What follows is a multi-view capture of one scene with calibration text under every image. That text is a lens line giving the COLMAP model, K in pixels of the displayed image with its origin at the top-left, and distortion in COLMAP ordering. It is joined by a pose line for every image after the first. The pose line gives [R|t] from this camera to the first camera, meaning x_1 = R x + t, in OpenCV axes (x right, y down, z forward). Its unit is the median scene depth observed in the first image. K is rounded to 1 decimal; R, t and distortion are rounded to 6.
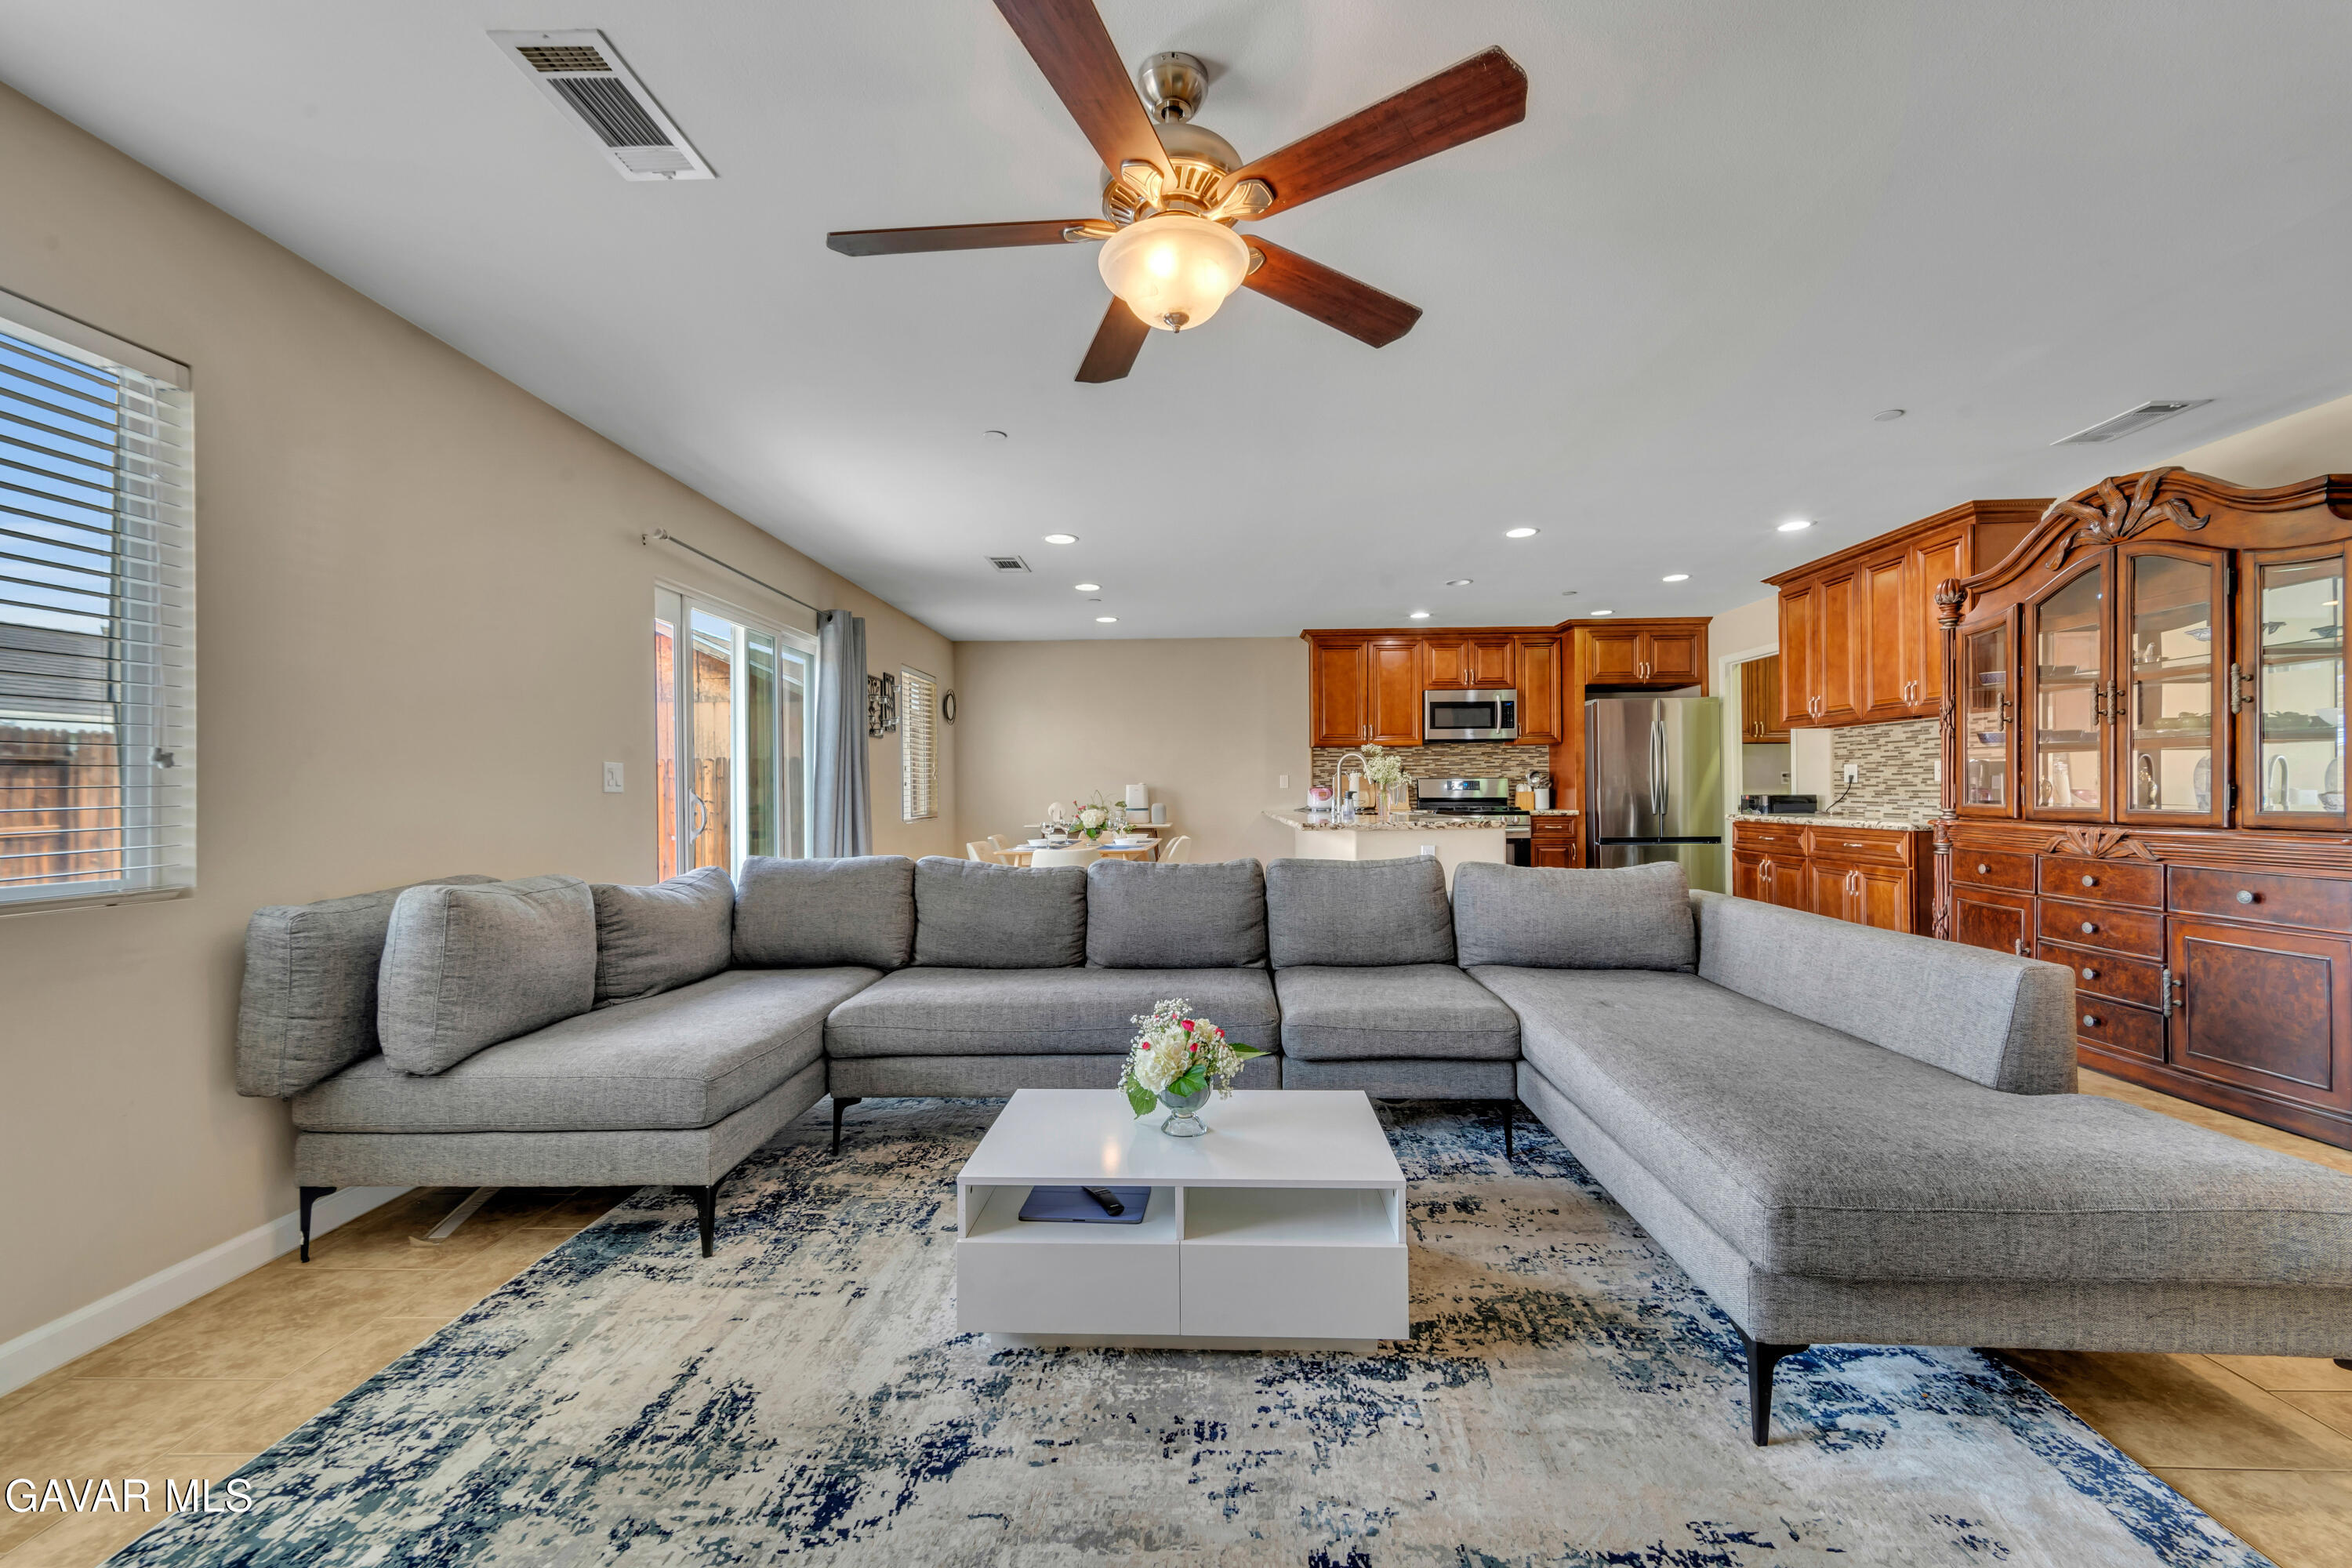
lens RADIAL K [[946.5, 0, 1176.0], [0, 946.5, 784.0], [0, 0, 1]] dist [0.013842, -0.000344]
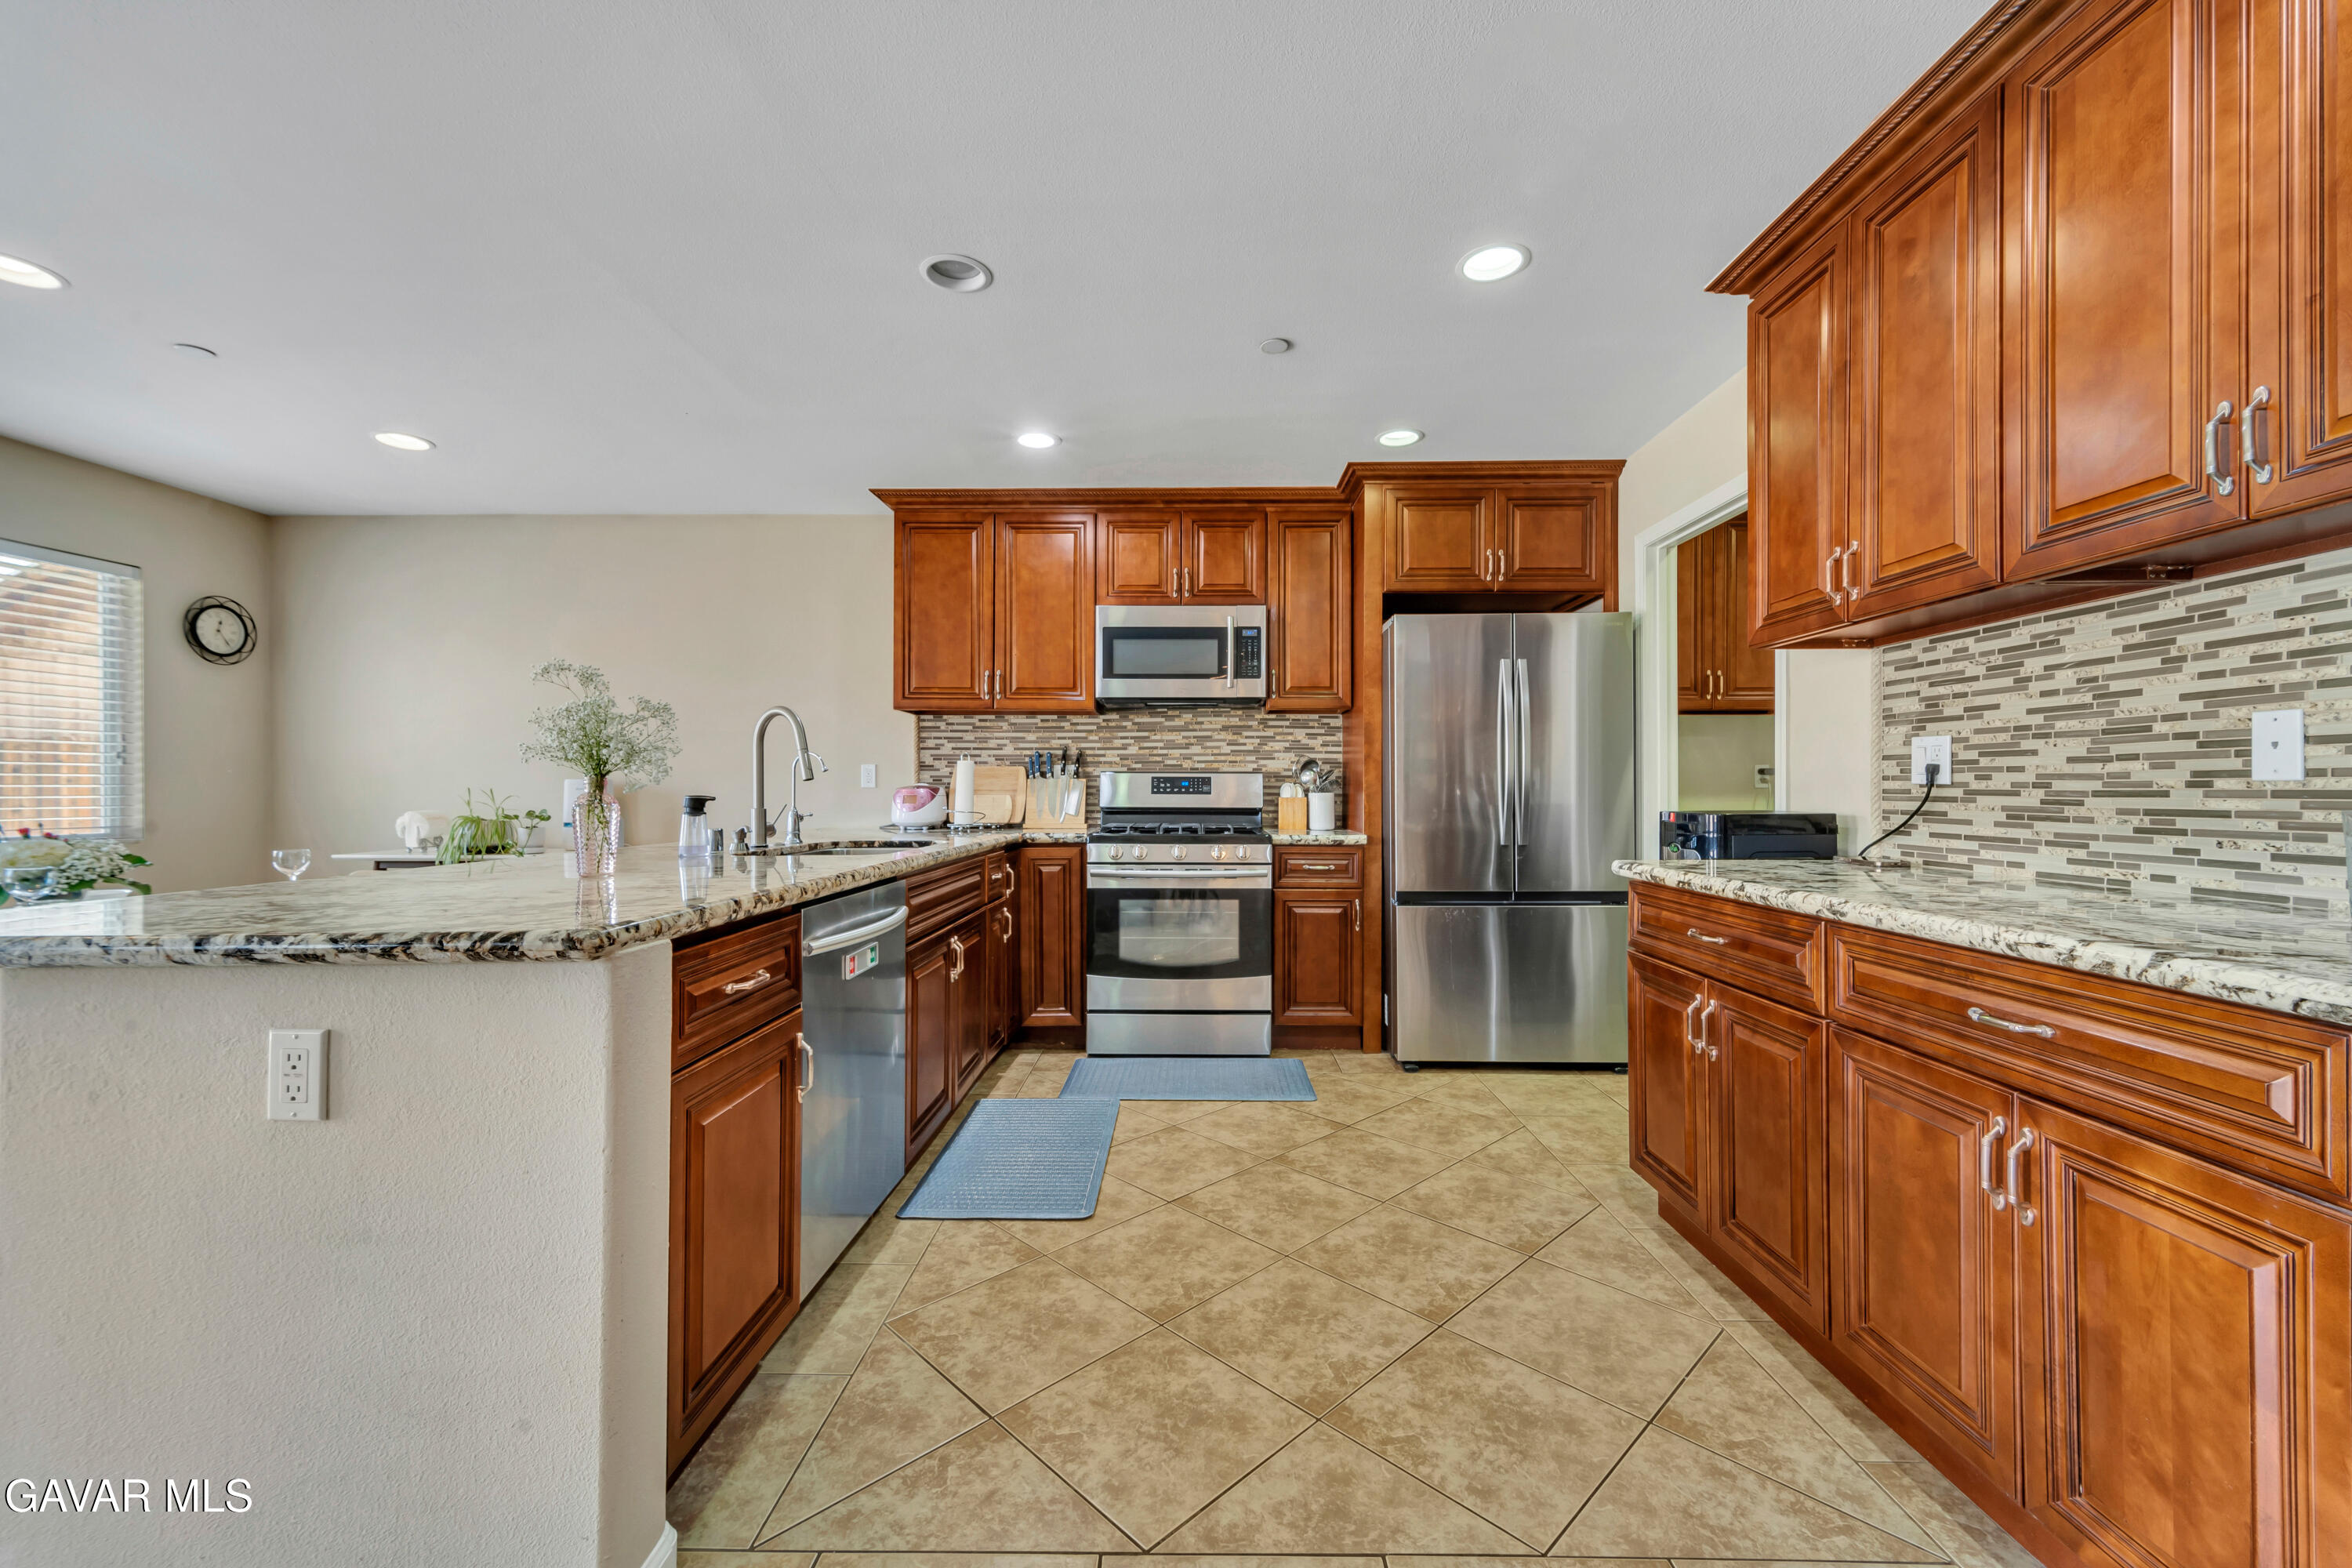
lens RADIAL K [[944.2, 0, 1186.3], [0, 944.2, 782.0], [0, 0, 1]] dist [0.014005, -0.000224]
pose [[0.999764, 0.007940, 0.020243, 0.326745], [-0.007910, 0.999967, -0.001561, 0.000404], [-0.020255, 0.001400, 0.999794, 0.506891]]
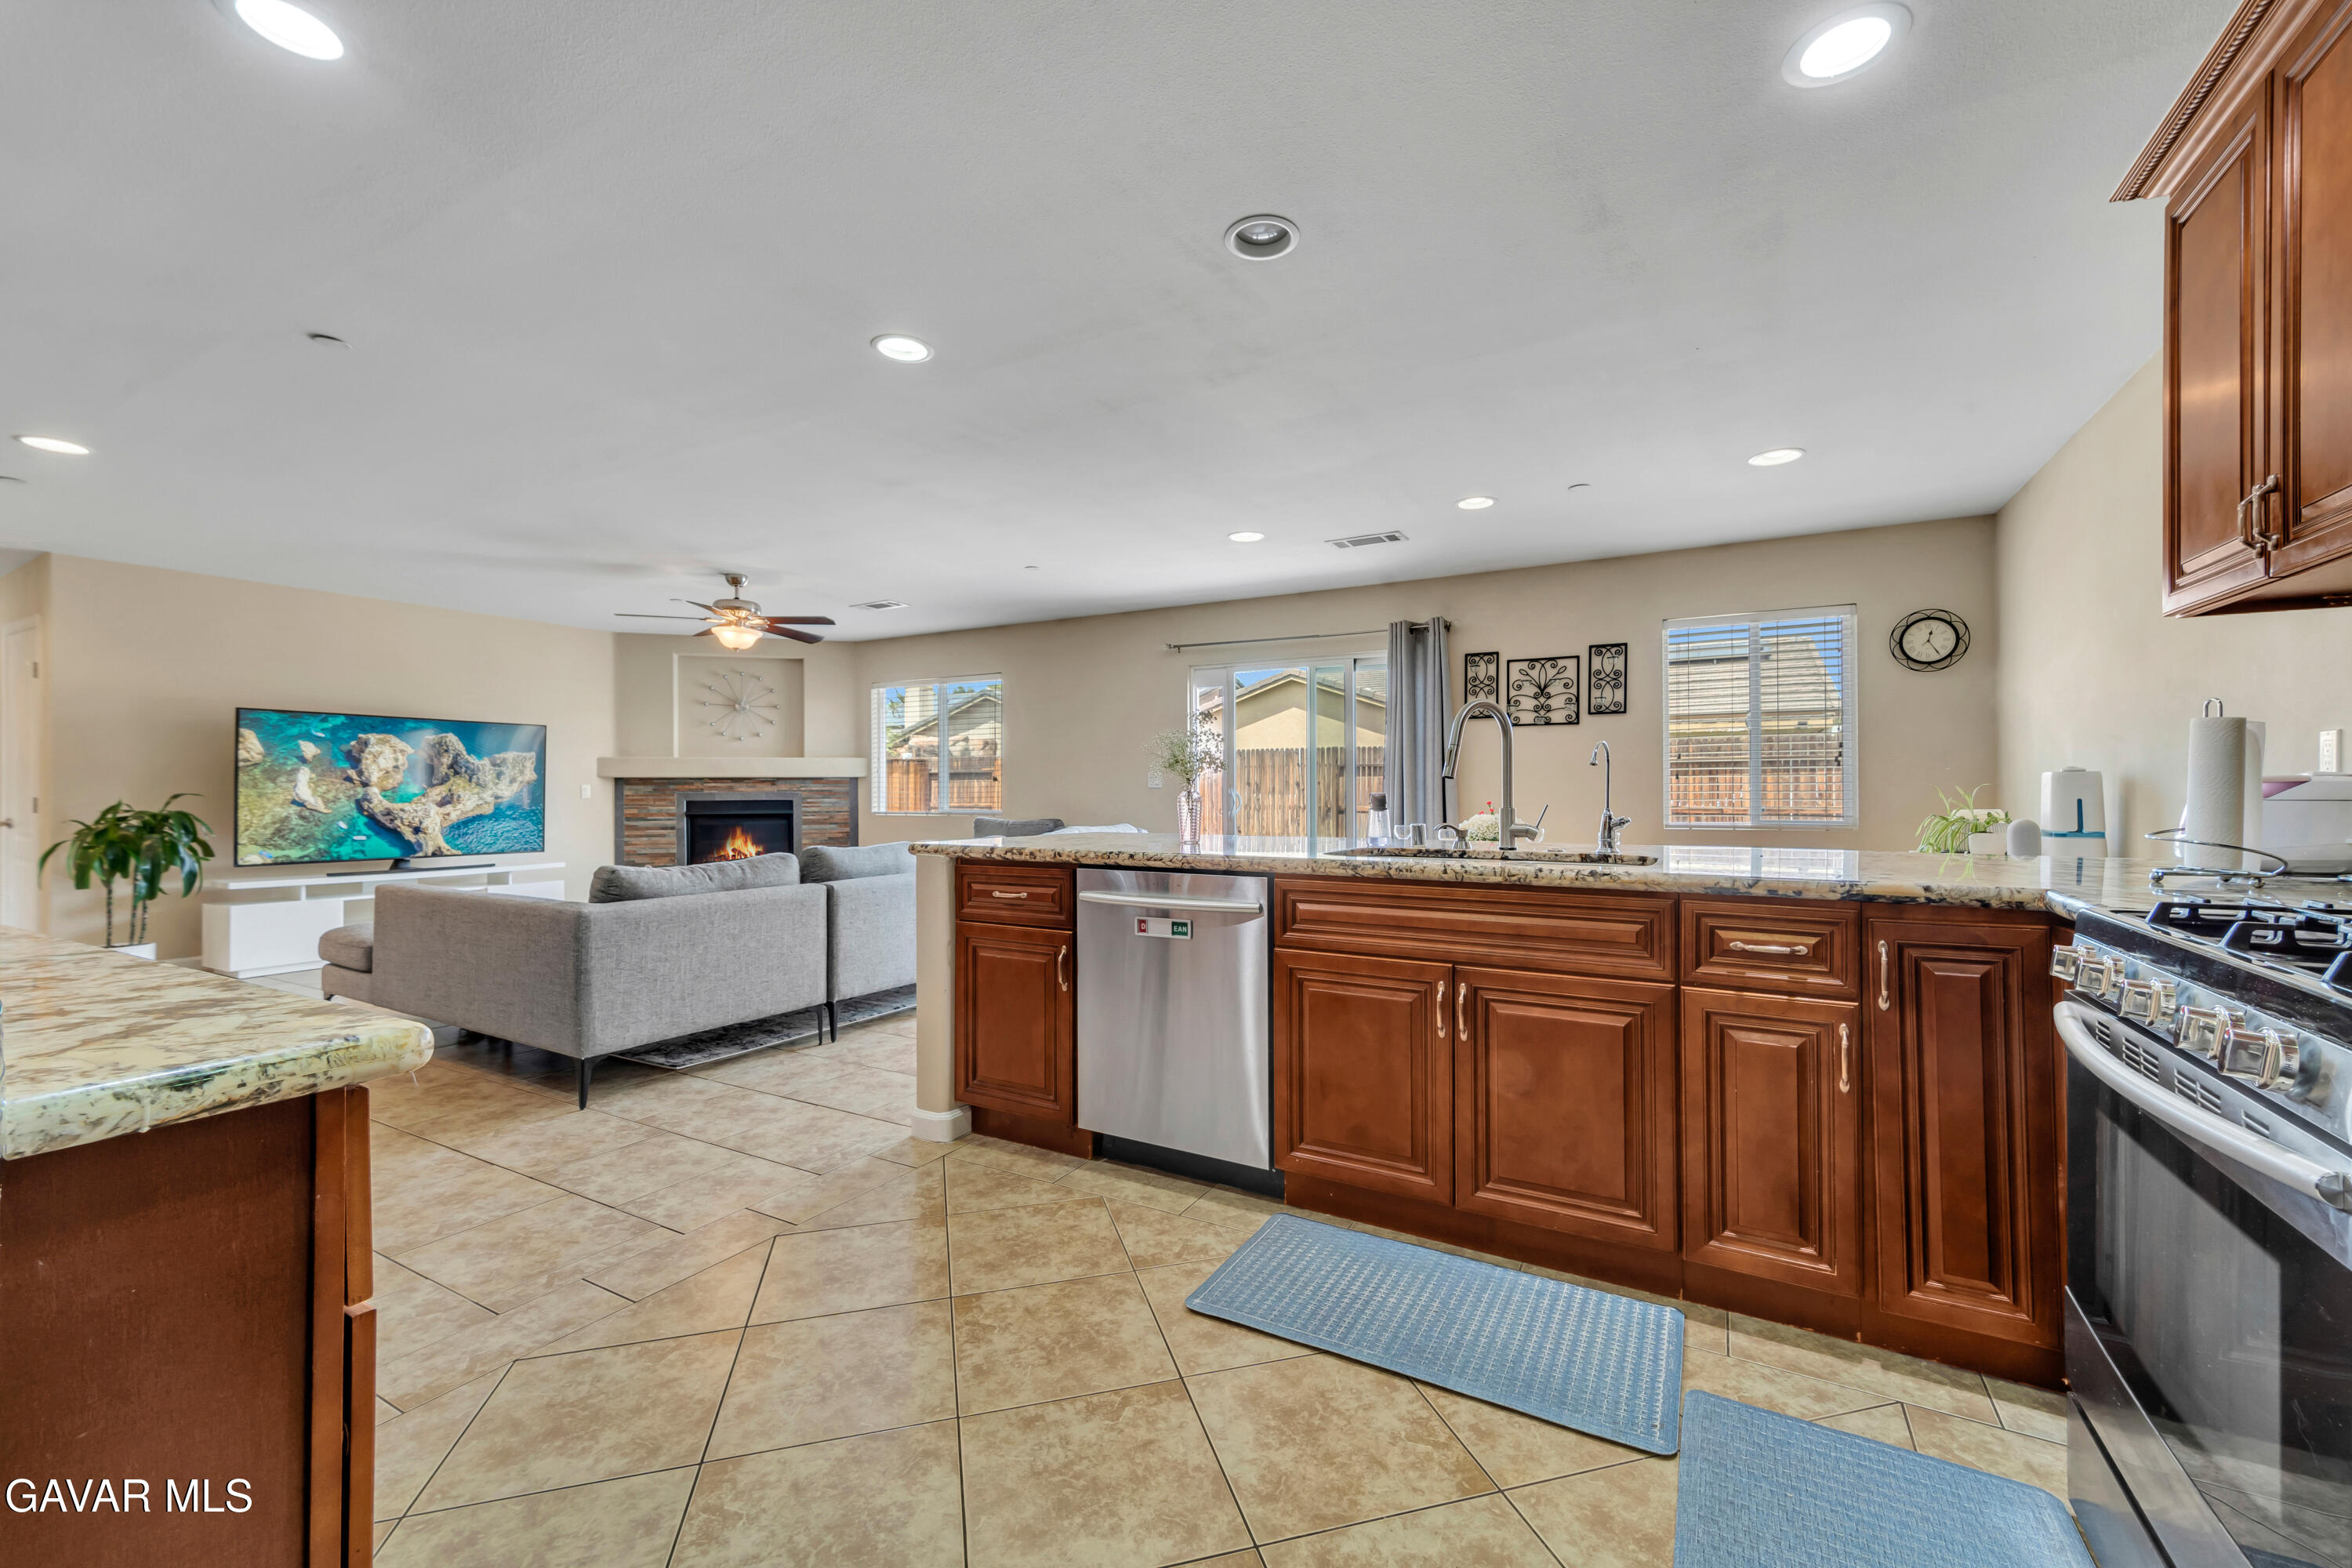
lens RADIAL K [[932.4, 0, 1182.3], [0, 932.4, 784.1], [0, 0, 1]] dist [0.012820, 0.000008]
pose [[-0.462954, 0.005623, -0.886365, 0.538743], [0.013185, 0.999913, -0.000543, 0.001335], [0.886284, -0.011938, -0.462987, 0.961931]]
